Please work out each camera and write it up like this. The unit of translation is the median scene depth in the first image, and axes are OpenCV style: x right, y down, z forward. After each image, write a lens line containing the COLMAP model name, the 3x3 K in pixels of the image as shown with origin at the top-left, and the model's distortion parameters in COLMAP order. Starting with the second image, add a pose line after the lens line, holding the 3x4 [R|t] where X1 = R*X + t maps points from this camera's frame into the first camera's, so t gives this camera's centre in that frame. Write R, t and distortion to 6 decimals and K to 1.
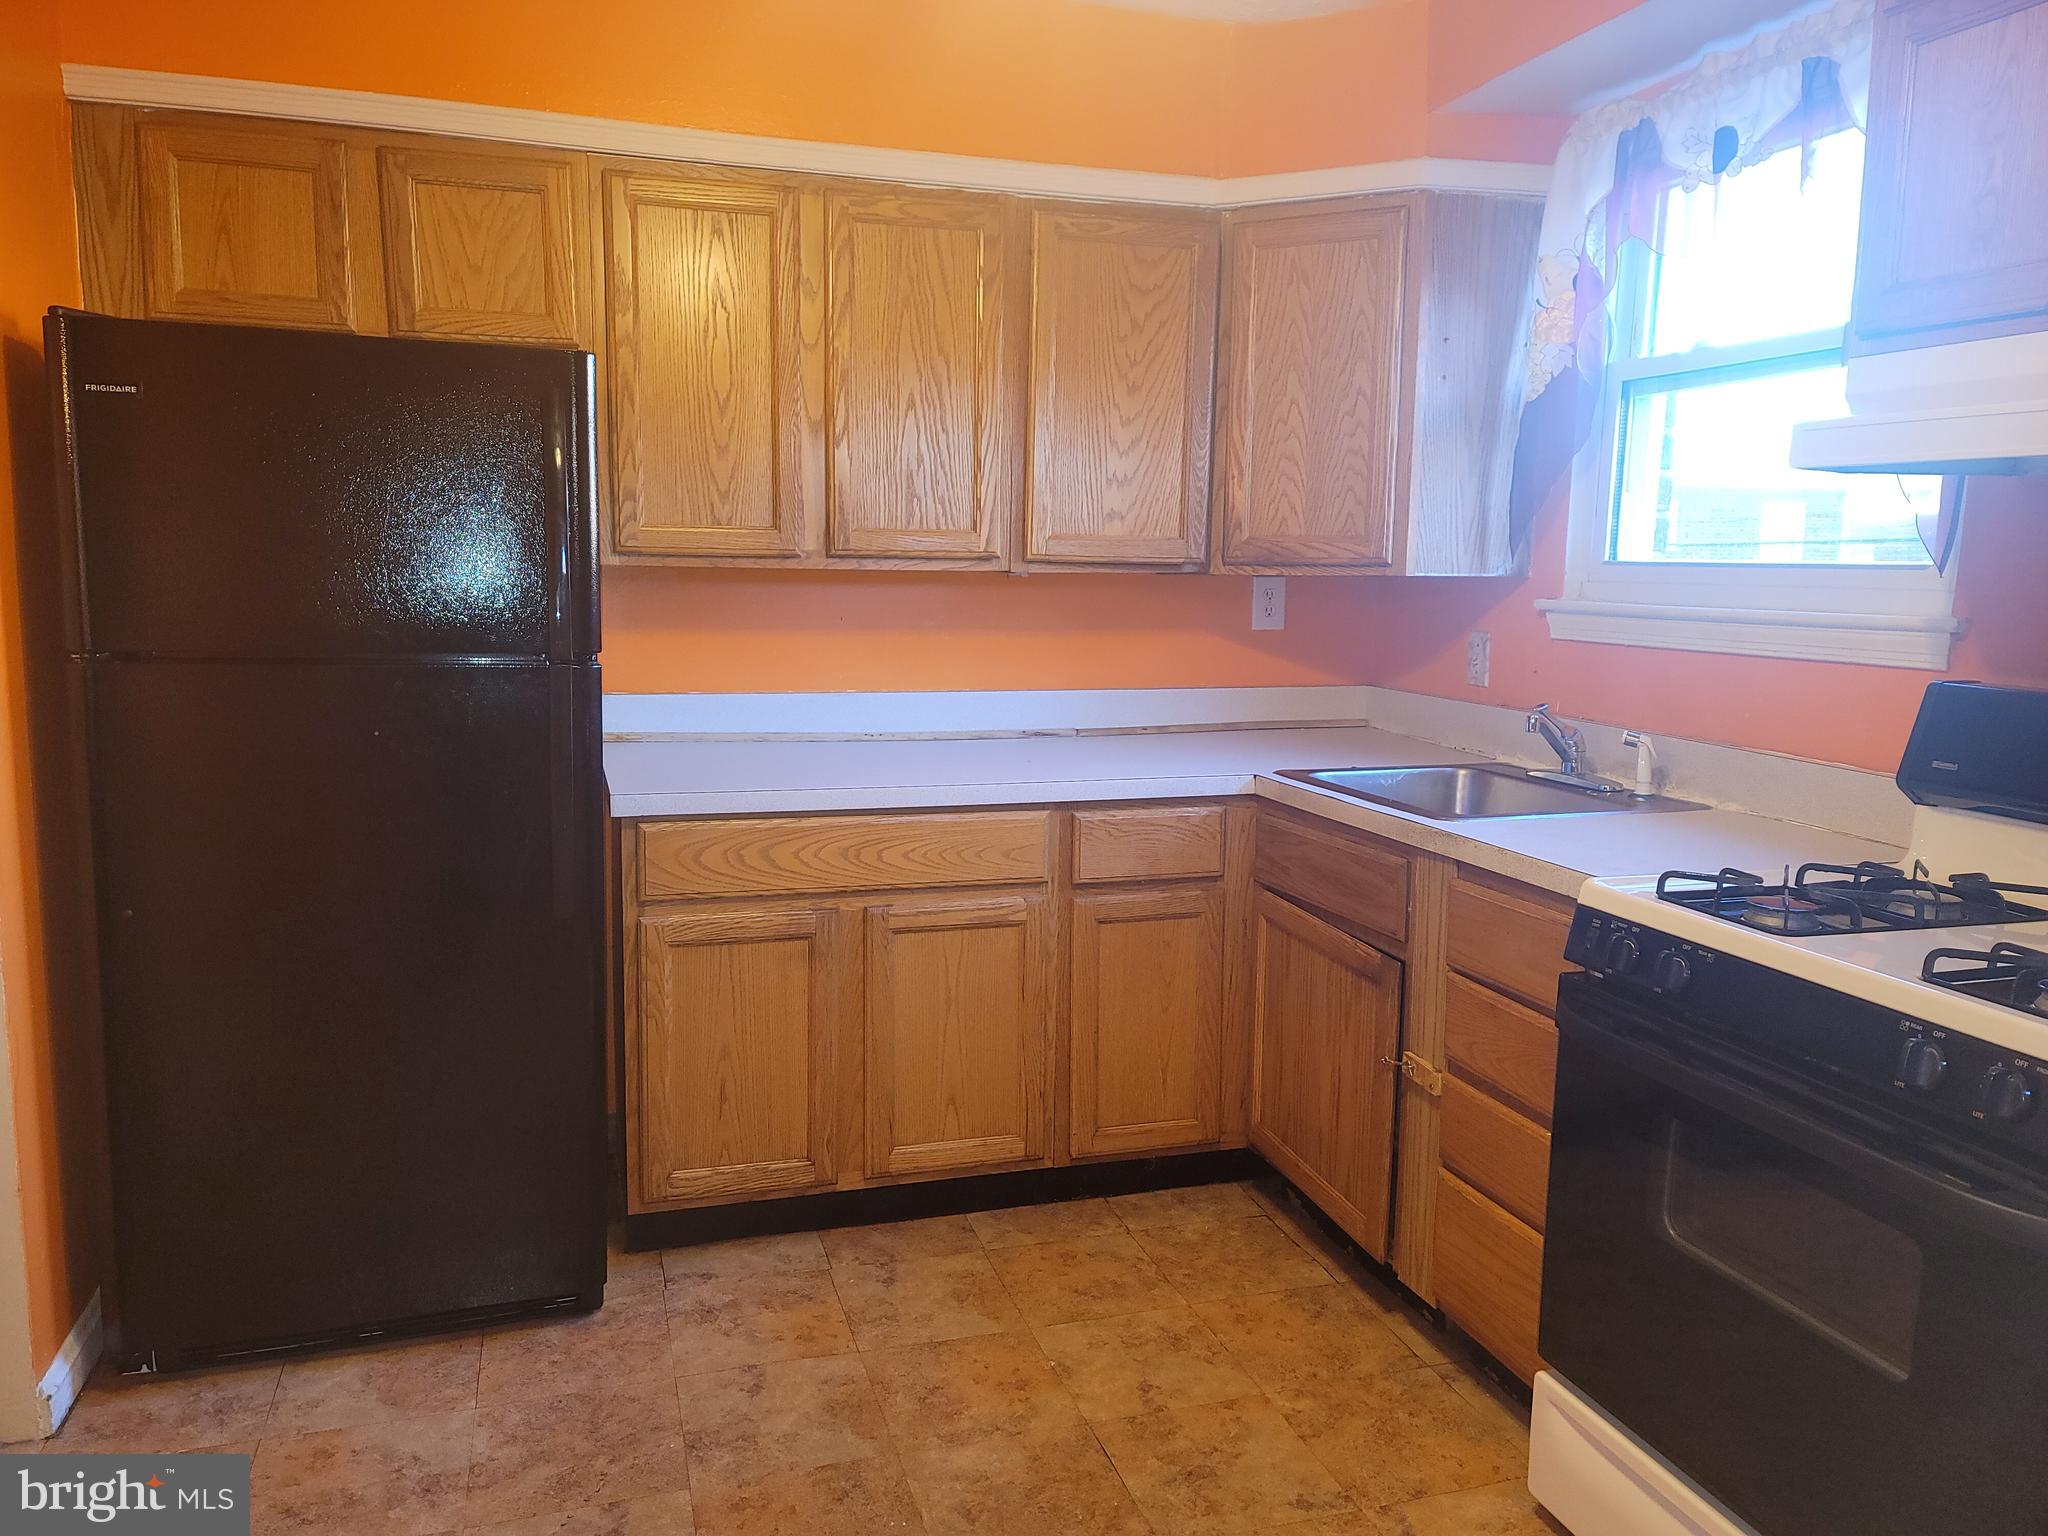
lens RADIAL K [[1495.2, 0, 1024.0], [0, 1495.2, 768.0], [0, 0, 1]] dist [0.112964, -0.098205]
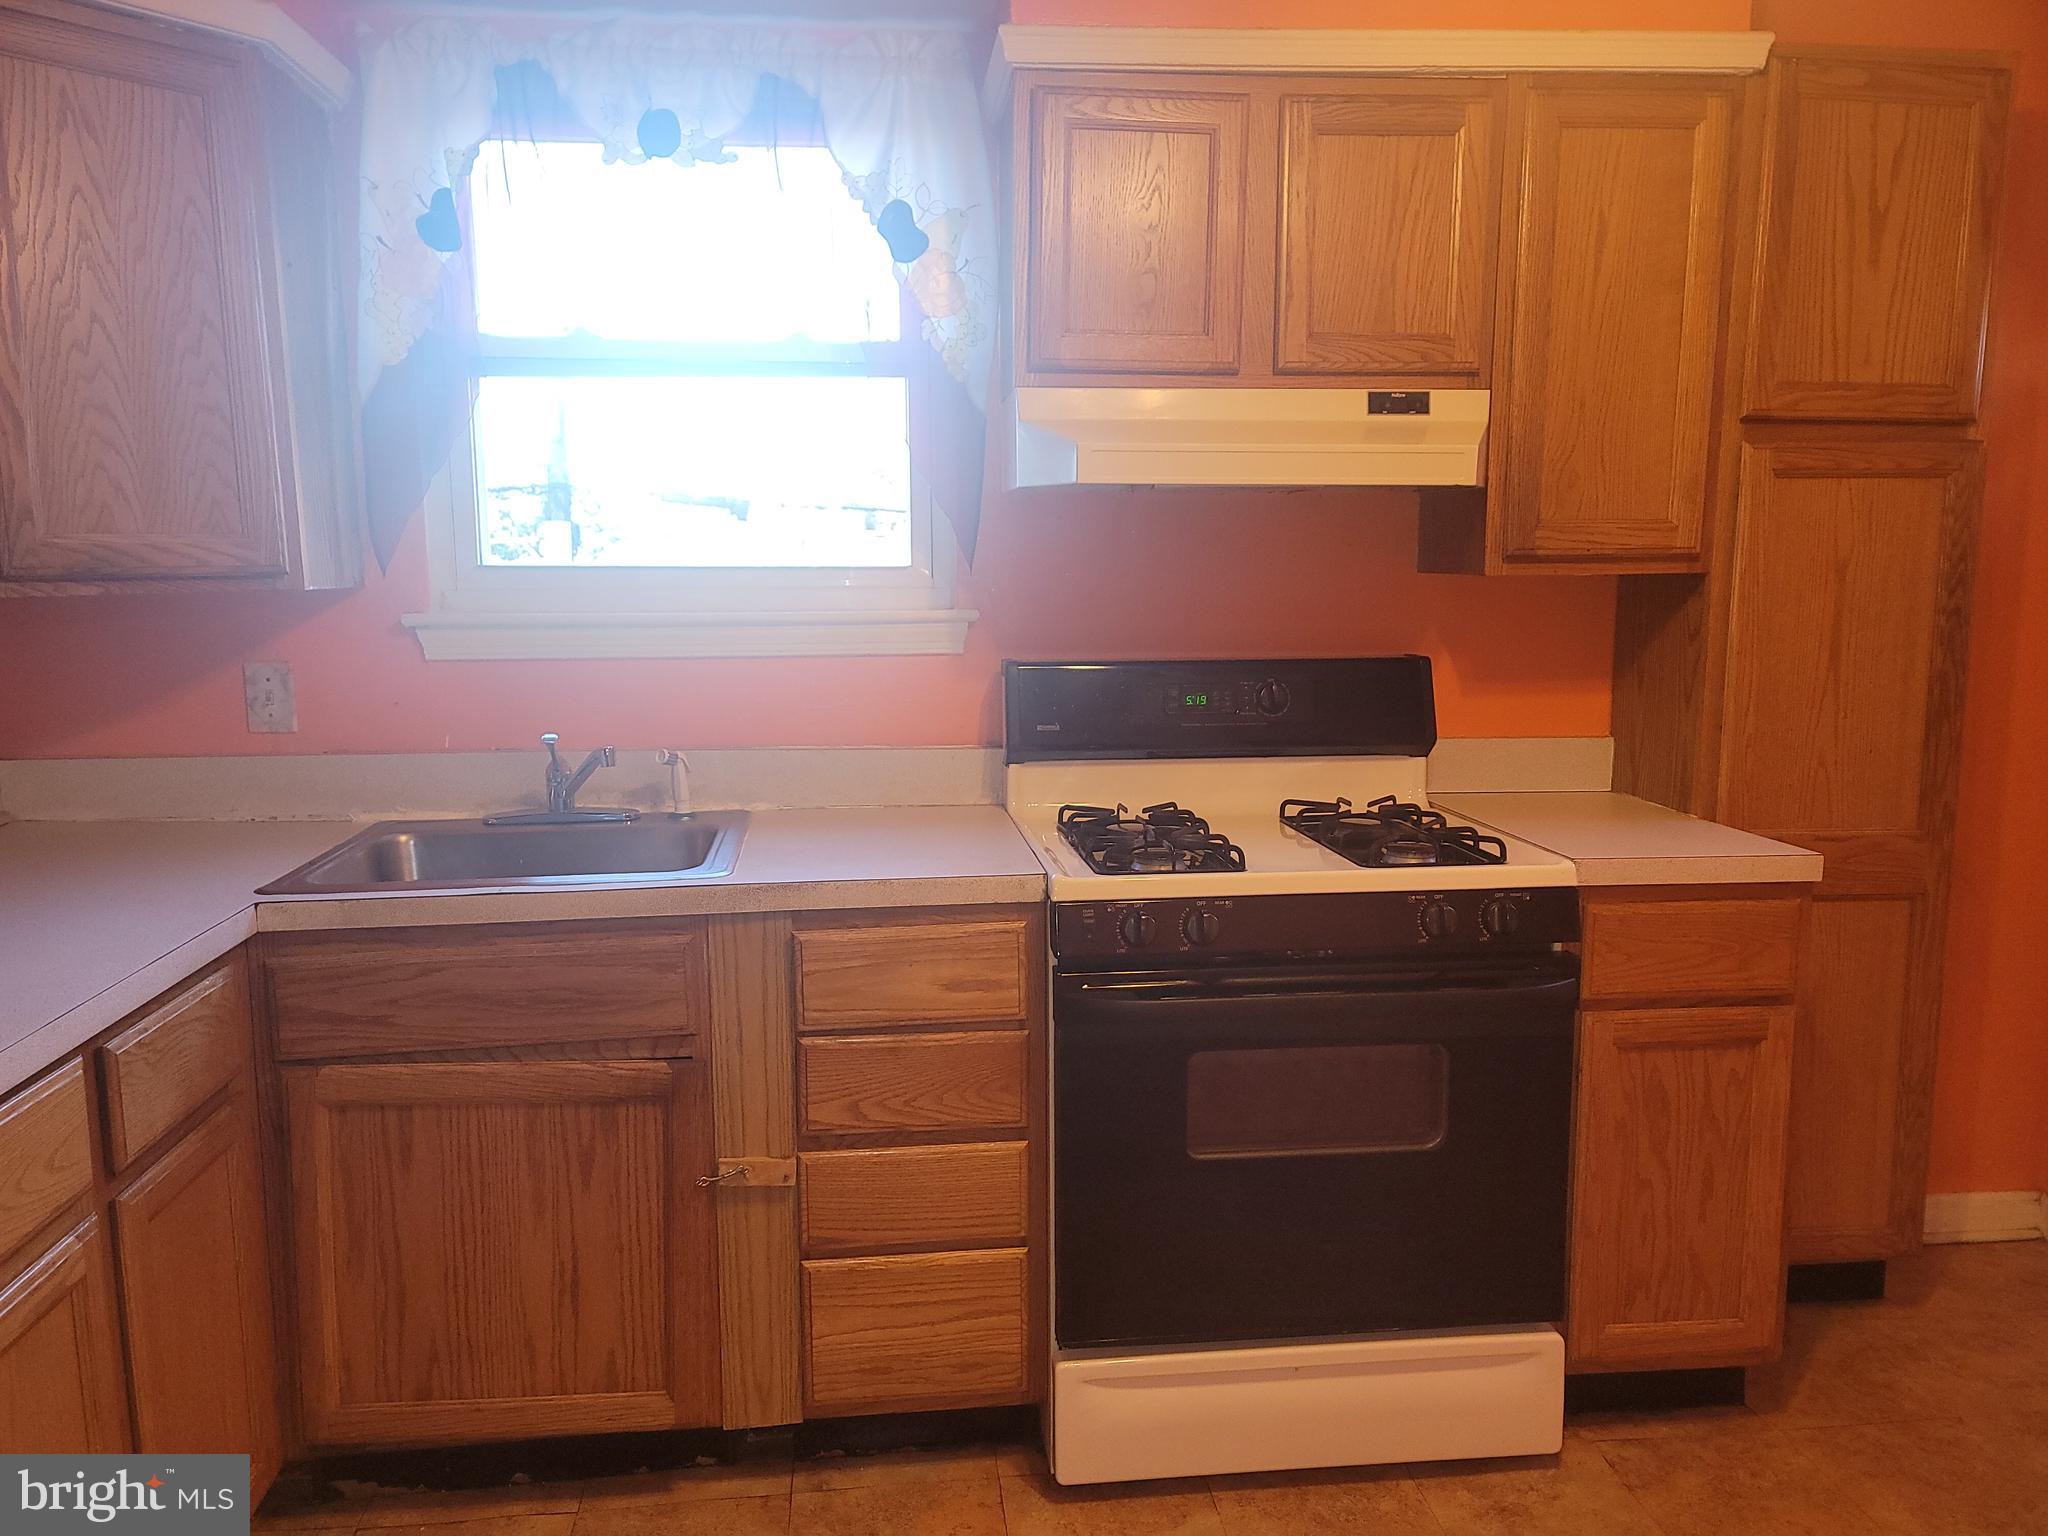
lens RADIAL K [[1495.2, 0, 1024.0], [0, 1495.2, 768.0], [0, 0, 1]] dist [0.112964, -0.098205]
pose [[0.215497, -0.155455, 0.964051, -0.442957], [0.147205, 0.981137, 0.125305, -0.095537], [-0.965345, 0.114910, 0.234316, 0.572514]]
